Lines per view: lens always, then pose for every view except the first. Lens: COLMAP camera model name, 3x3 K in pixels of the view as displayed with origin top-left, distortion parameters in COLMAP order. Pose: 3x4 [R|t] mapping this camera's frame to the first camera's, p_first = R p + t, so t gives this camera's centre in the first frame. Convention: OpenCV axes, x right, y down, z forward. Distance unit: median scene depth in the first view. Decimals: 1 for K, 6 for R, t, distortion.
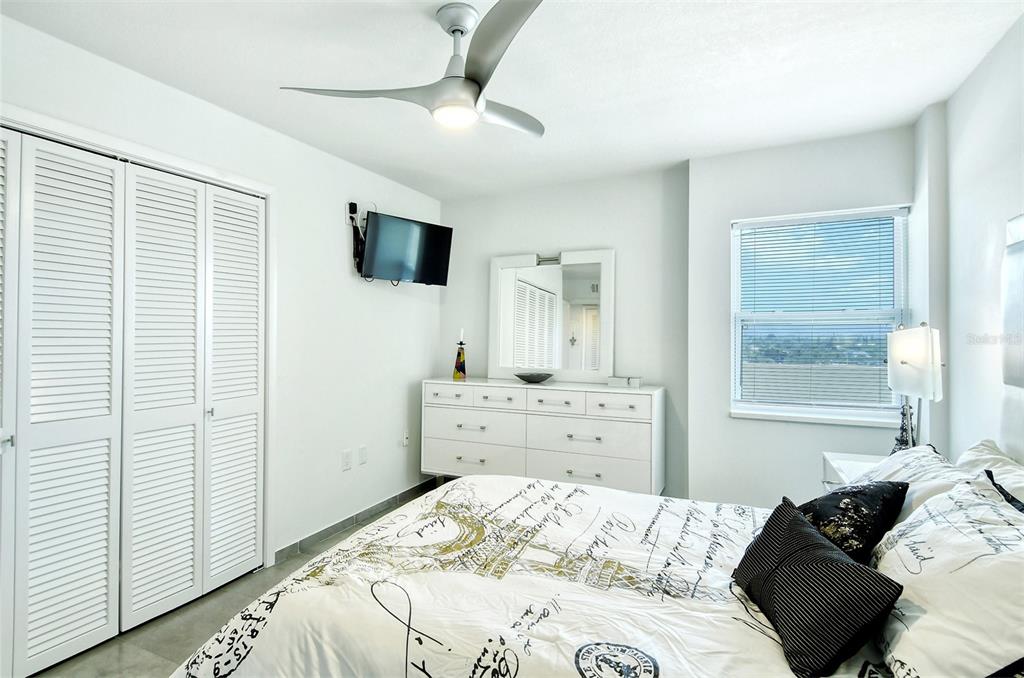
lens RADIAL K [[559.7, 0, 508.7], [0, 559.7, 332.8], [0, 0, 1]] dist [0.008077, -0.000463]
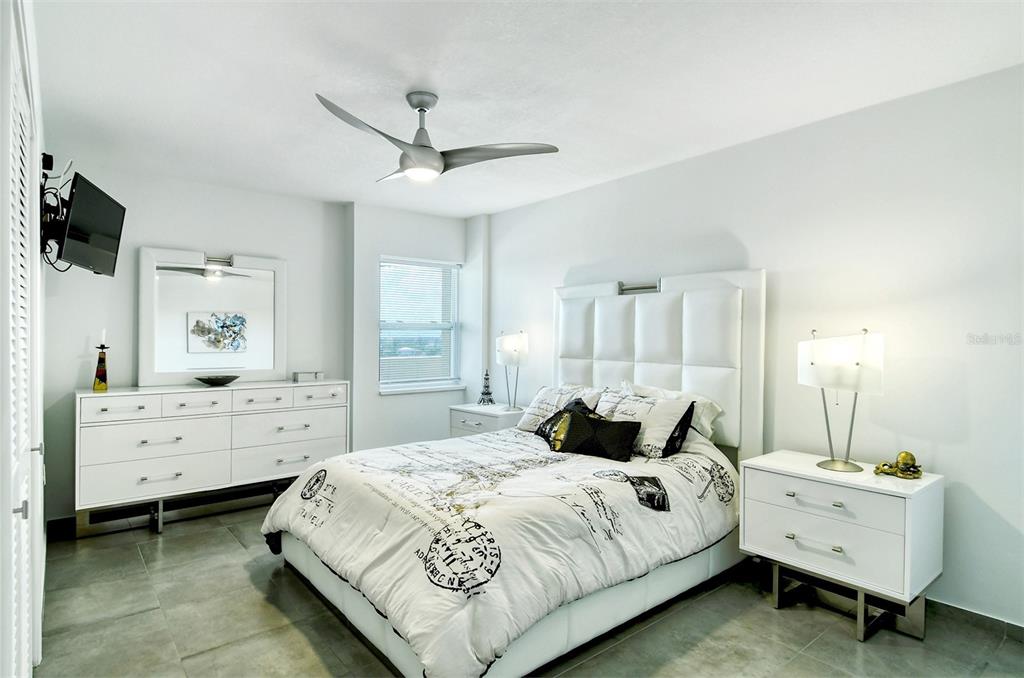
lens RADIAL K [[559.7, 0, 505.3], [0, 559.7, 341.7], [0, 0, 1]] dist [0.008077, -0.000463]
pose [[0.382890, -0.007201, 0.923766, -1.019322], [-0.004332, 0.999945, 0.009591, 0.002077], [-0.923784, -0.007674, 0.382838, 0.235849]]
